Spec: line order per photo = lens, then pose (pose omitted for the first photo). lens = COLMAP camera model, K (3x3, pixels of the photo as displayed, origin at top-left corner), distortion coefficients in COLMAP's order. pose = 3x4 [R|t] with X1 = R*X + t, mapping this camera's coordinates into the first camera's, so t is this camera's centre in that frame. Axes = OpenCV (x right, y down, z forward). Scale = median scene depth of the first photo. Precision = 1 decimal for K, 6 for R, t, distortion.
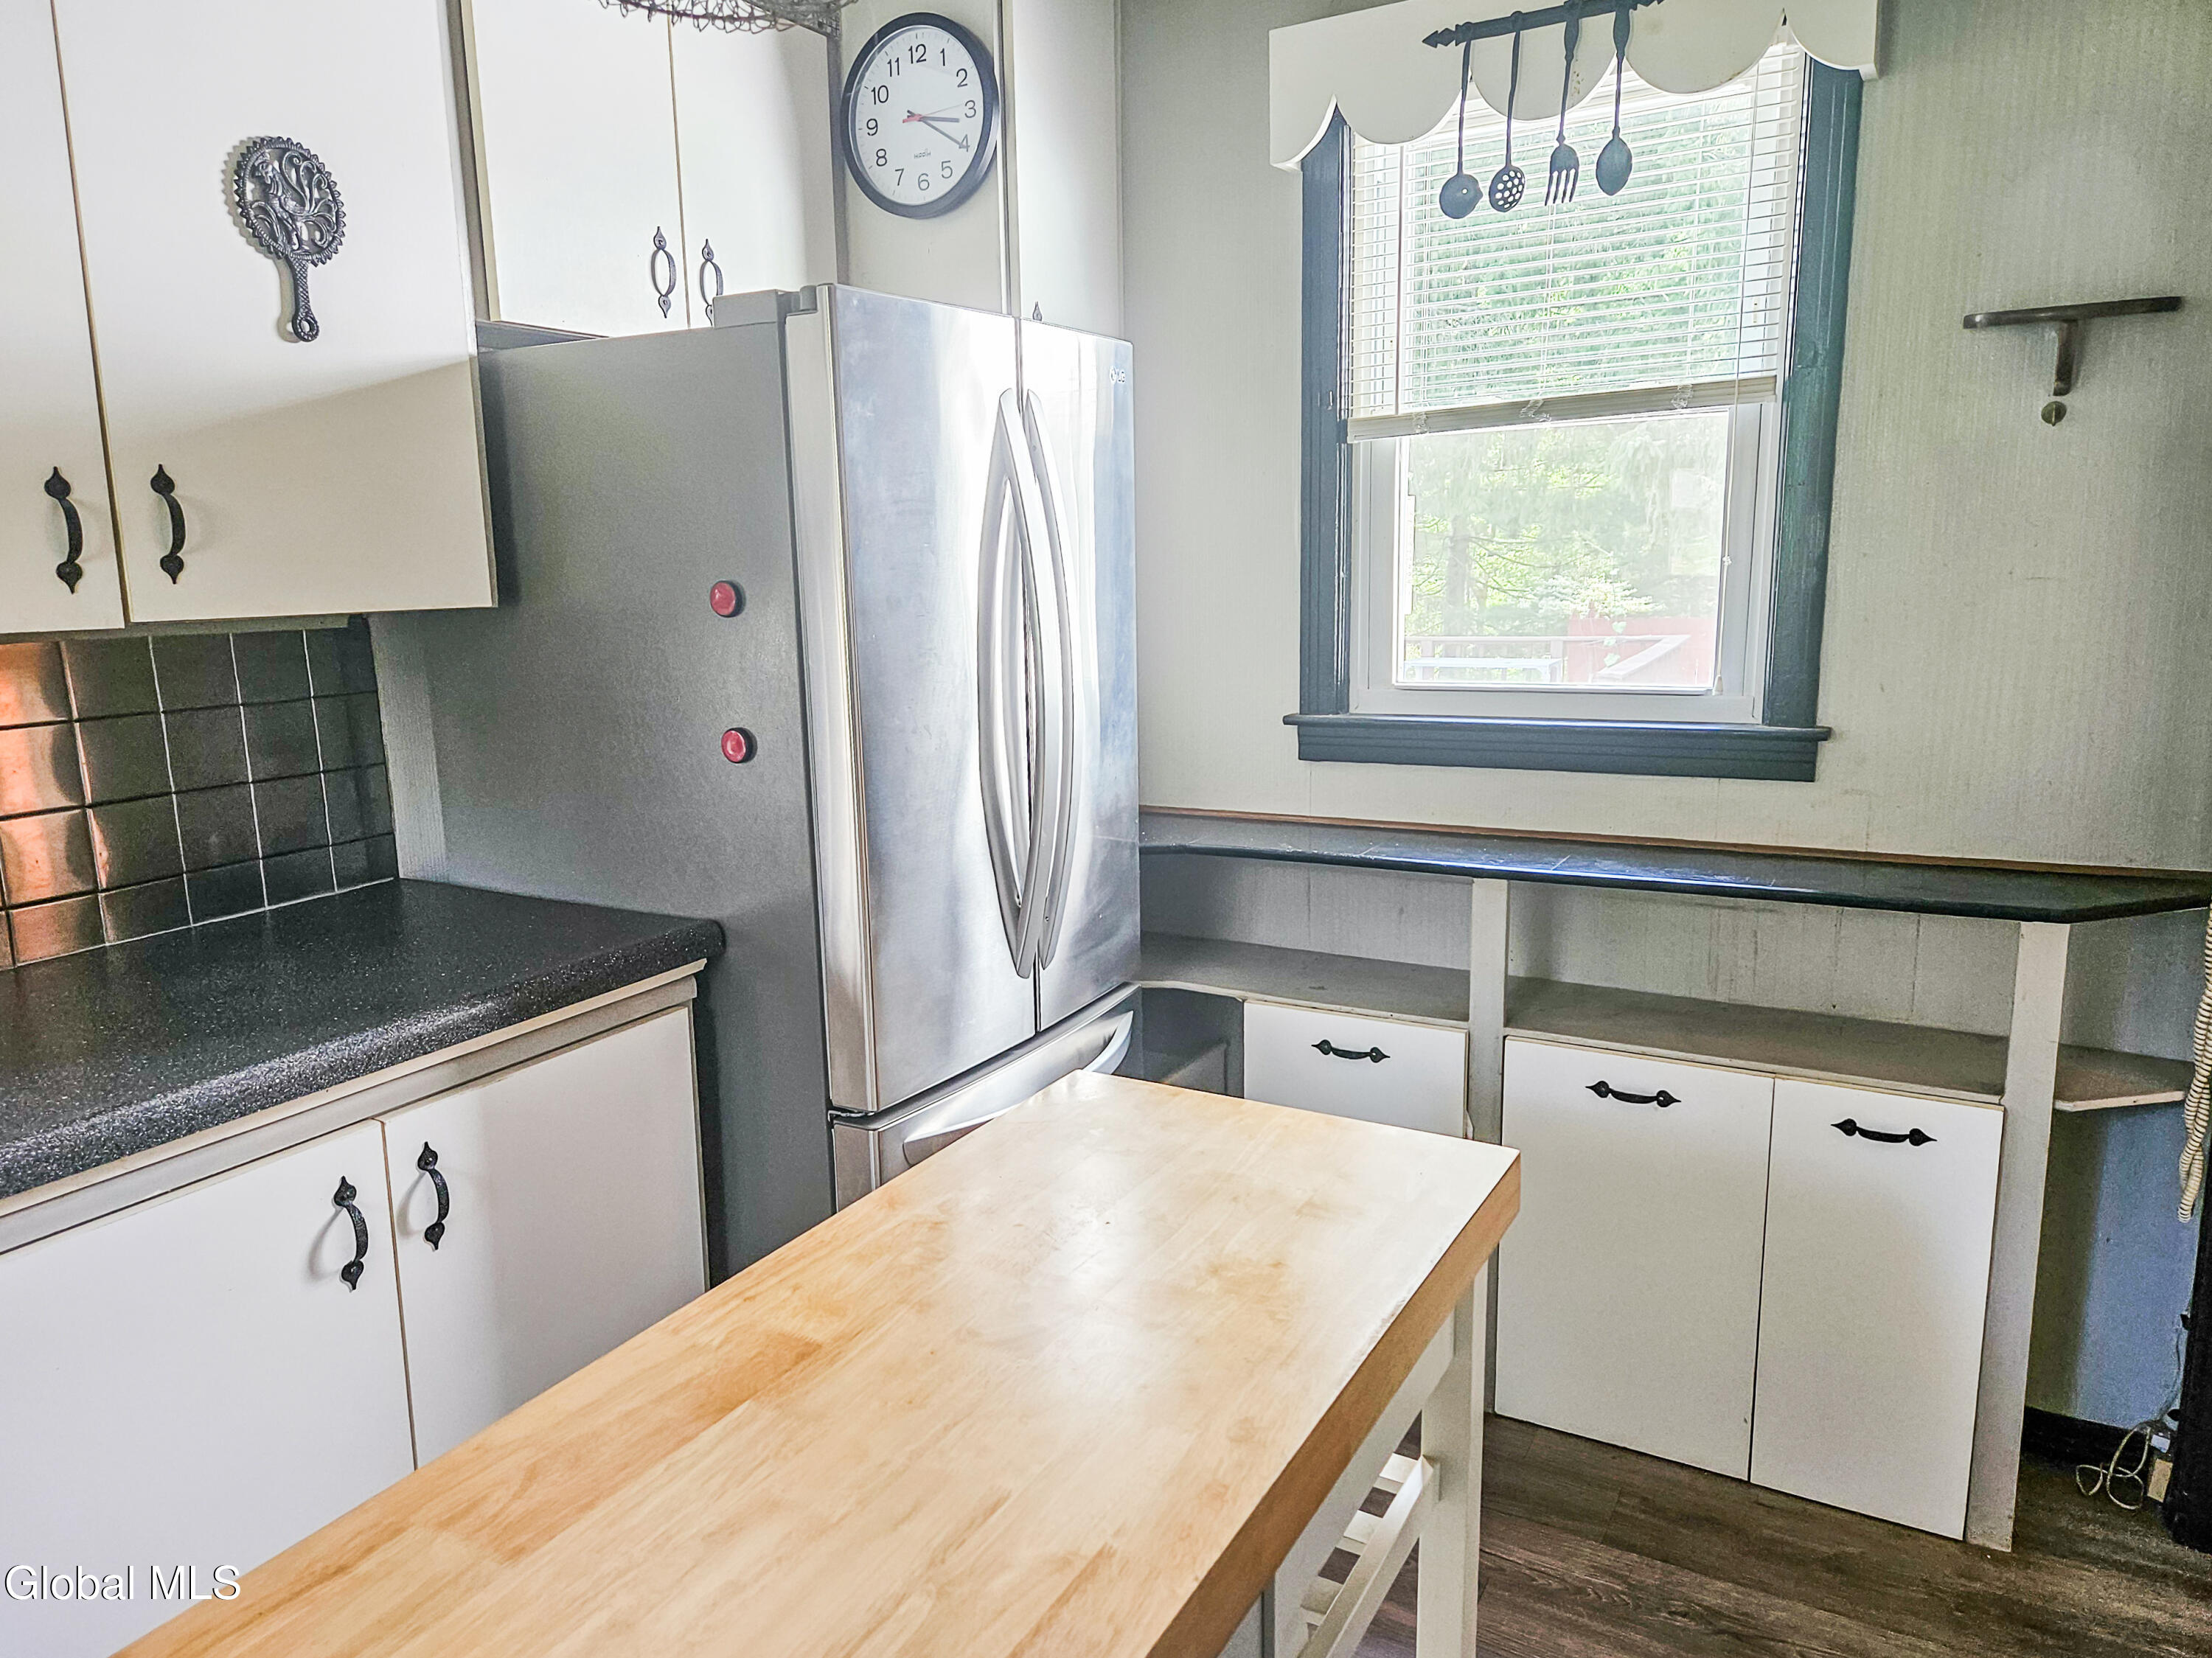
lens RADIAL K [[1468.8, 0, 1068.2], [0, 1468.8, 853.9], [0, 0, 1]] dist [0.073257, -0.063455]
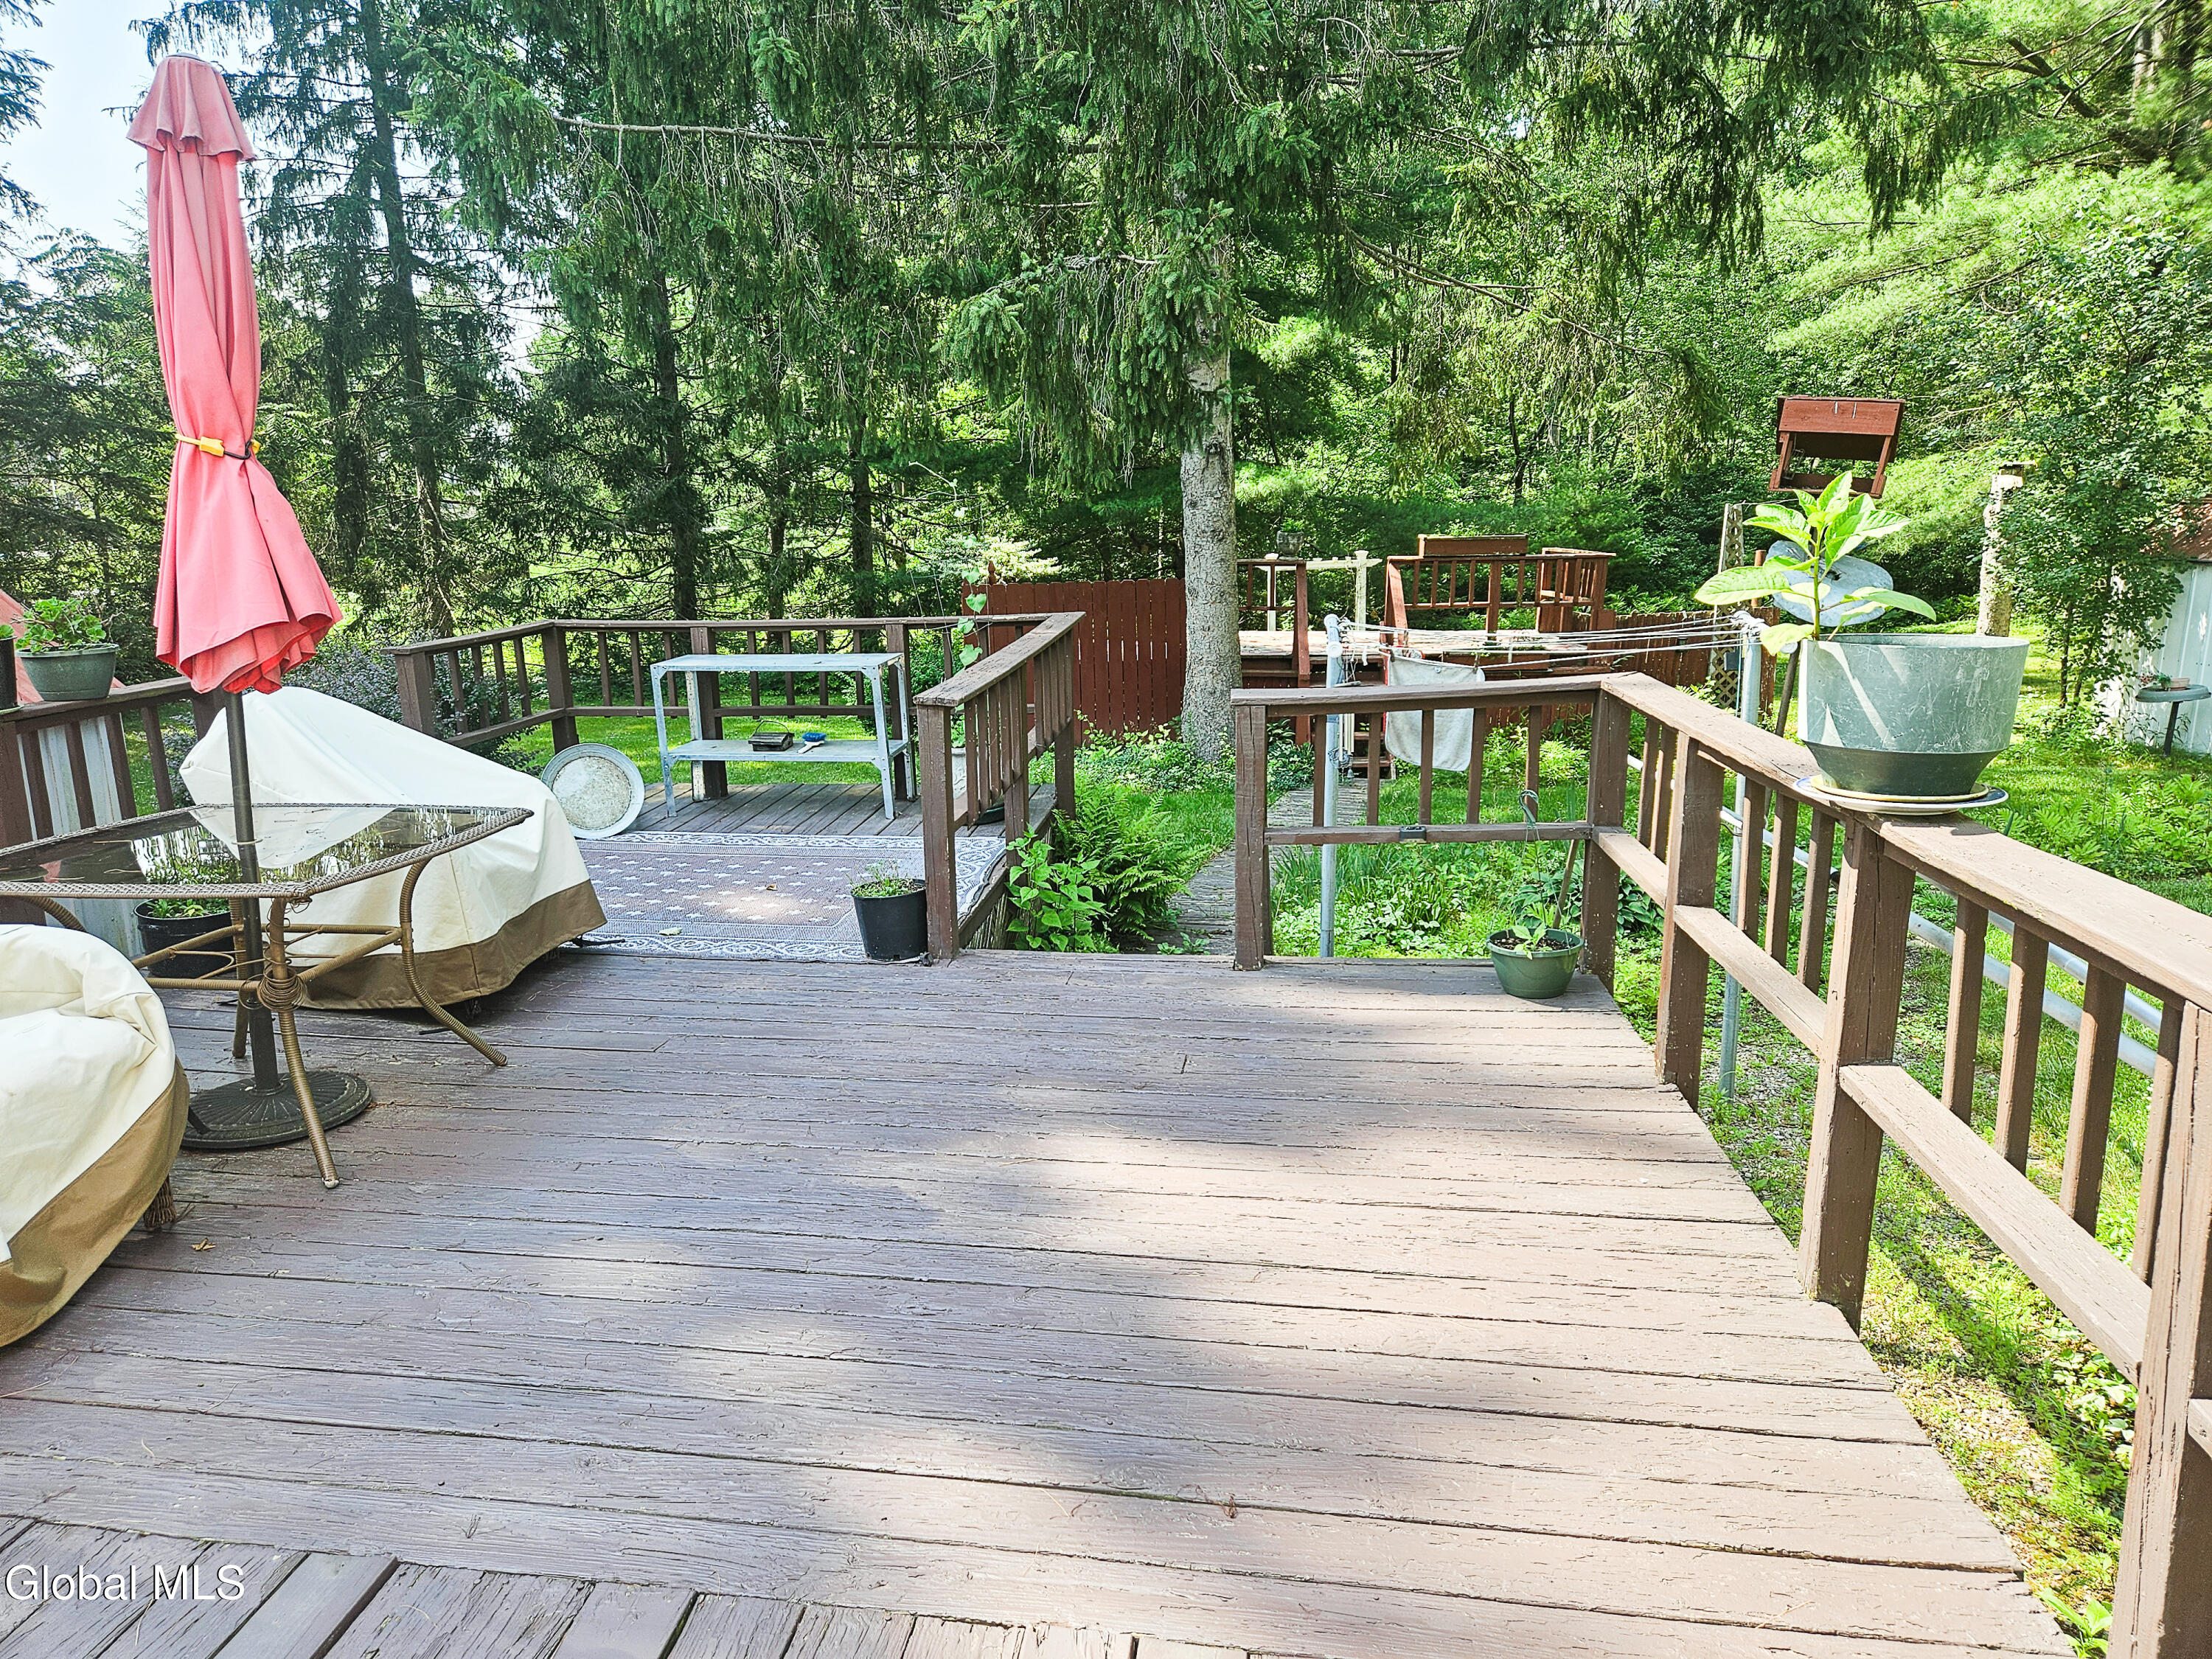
lens RADIAL K [[1468.9, 0, 1068.2], [0, 1468.9, 854.4], [0, 0, 1]] dist [0.073257, -0.063455]
pose [[0.934060, -0.090096, 0.345564, 0.074500], [0.082581, 0.995918, 0.036441, -0.027138], [-0.347437, -0.005501, 0.937687, 0.165797]]
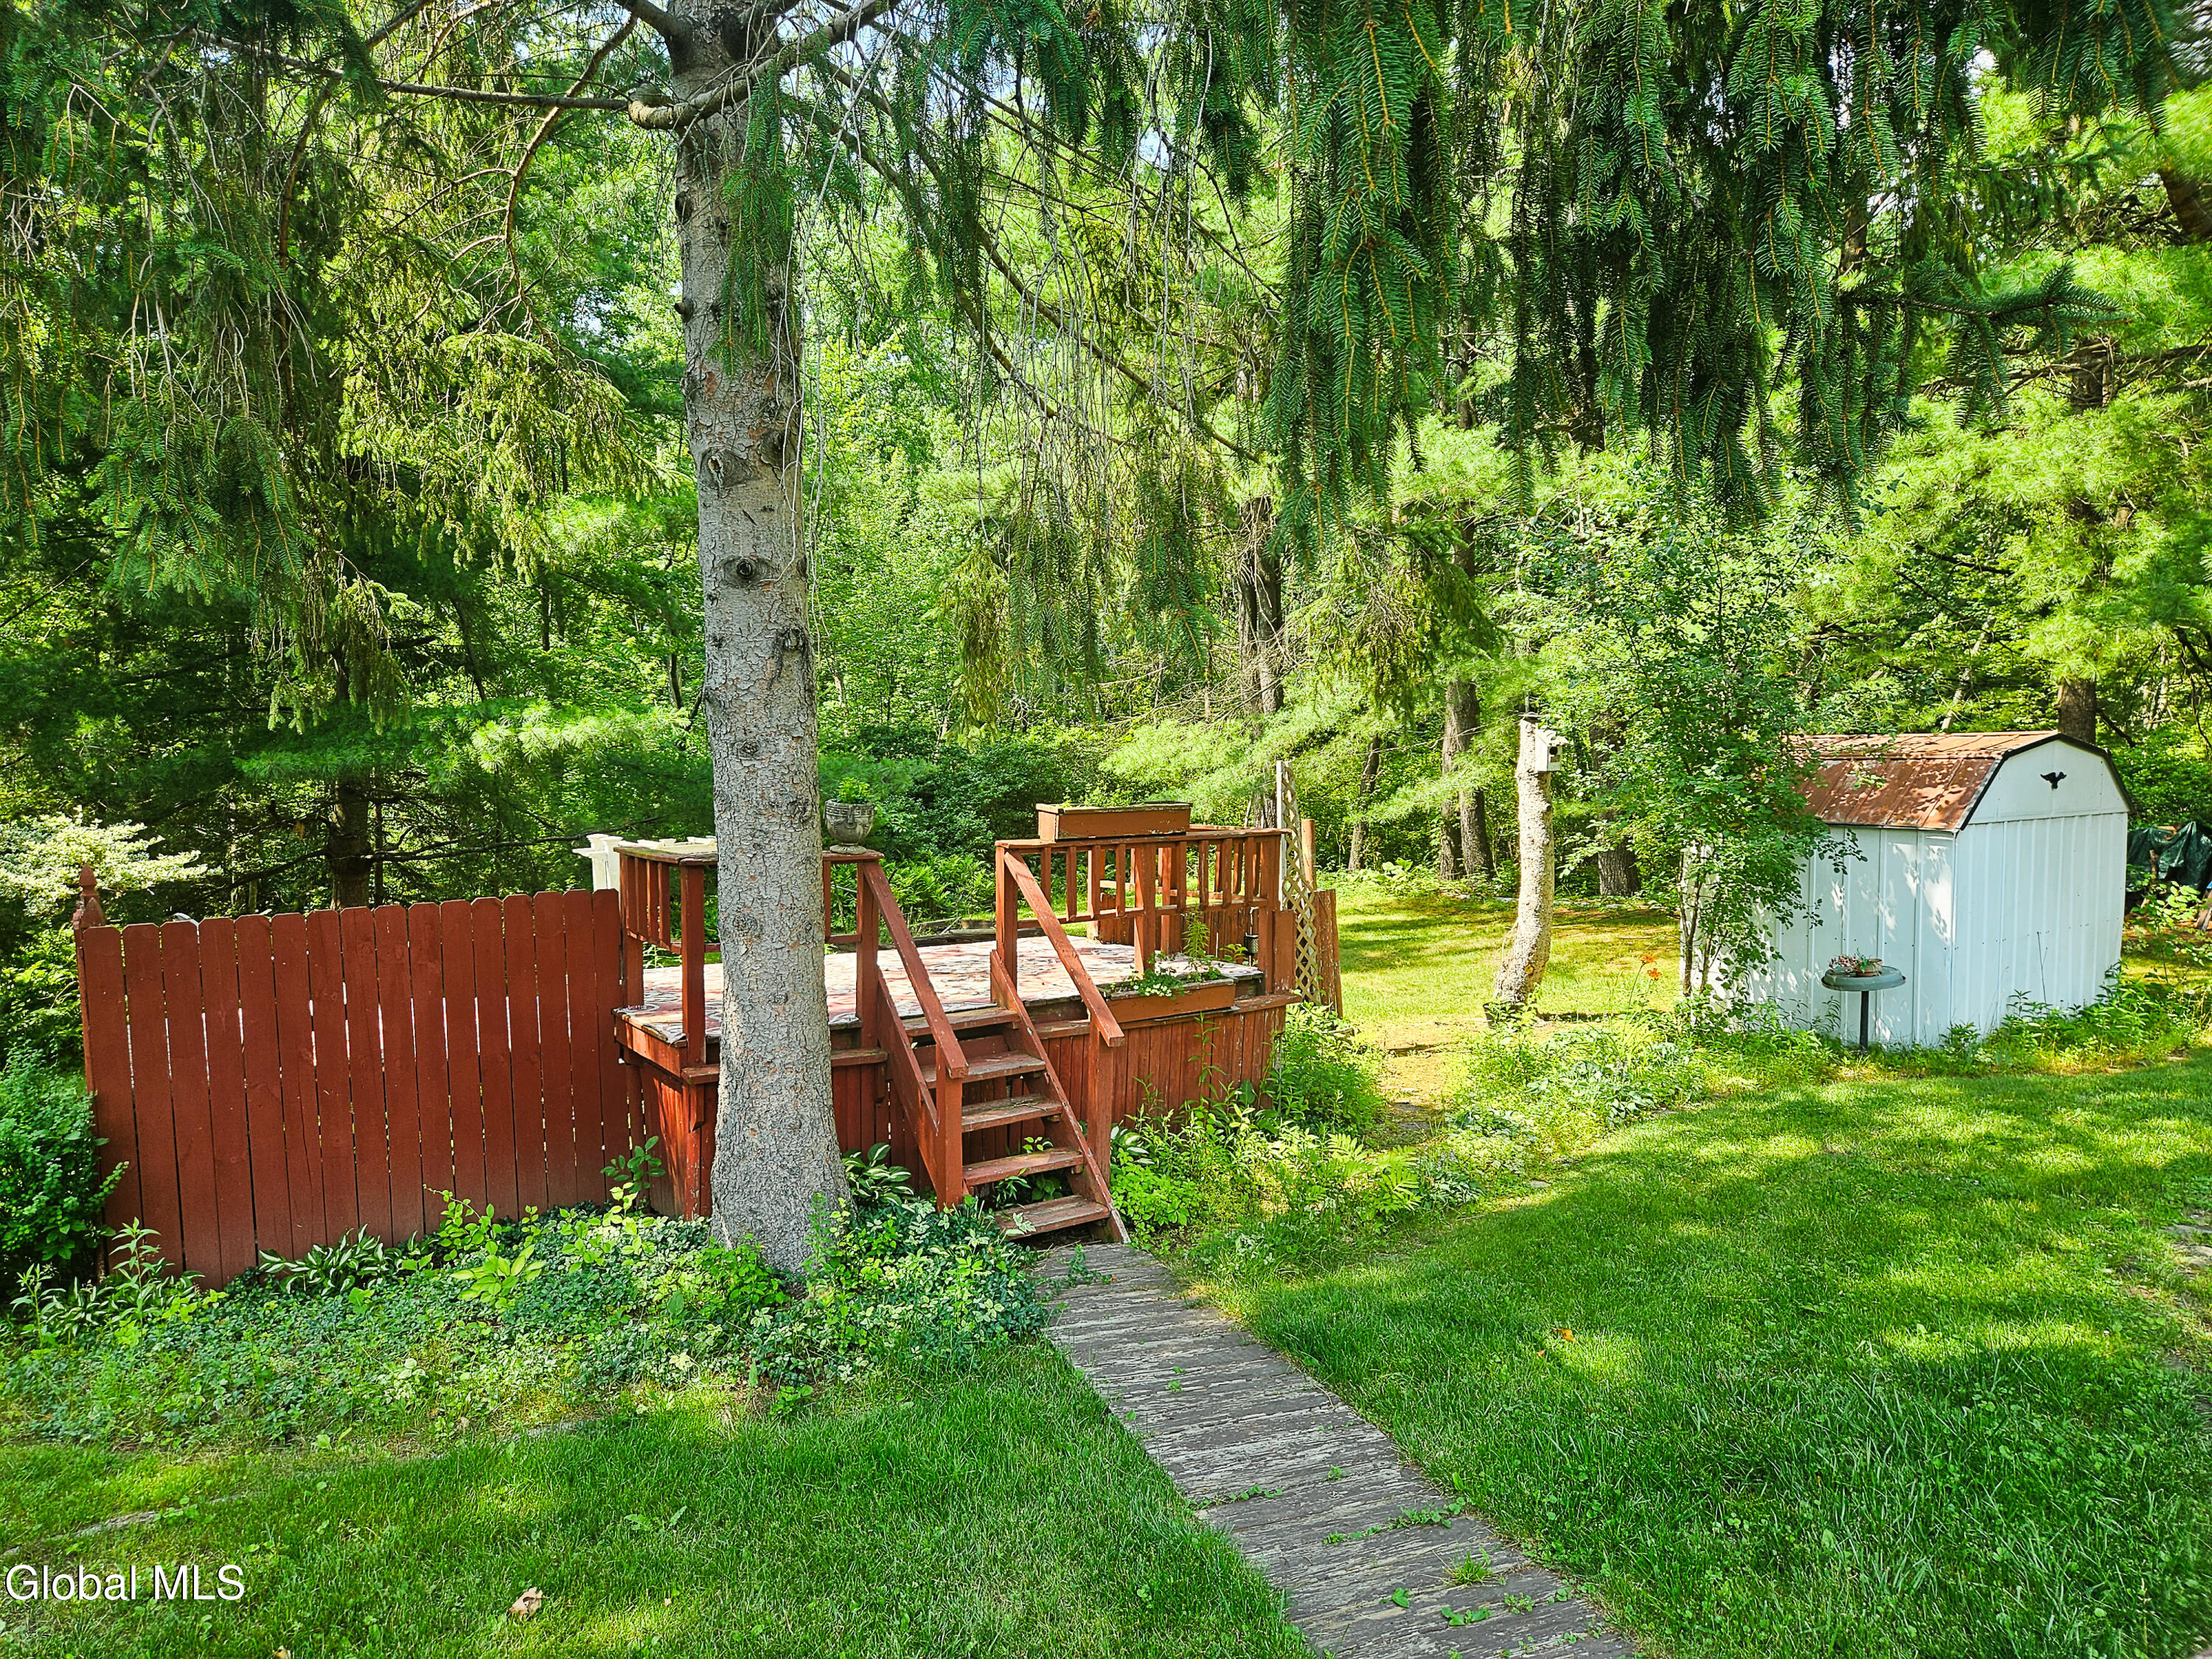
lens RADIAL K [[1468.9, 0, 1068.2], [0, 1468.9, 854.4], [0, 0, 1]] dist [0.073257, -0.063455]
pose [[0.540091, -0.059219, 0.839521, 0.127222], [0.185090, 0.981457, -0.049843, -0.090967], [-0.821002, 0.182306, 0.541037, 0.479969]]
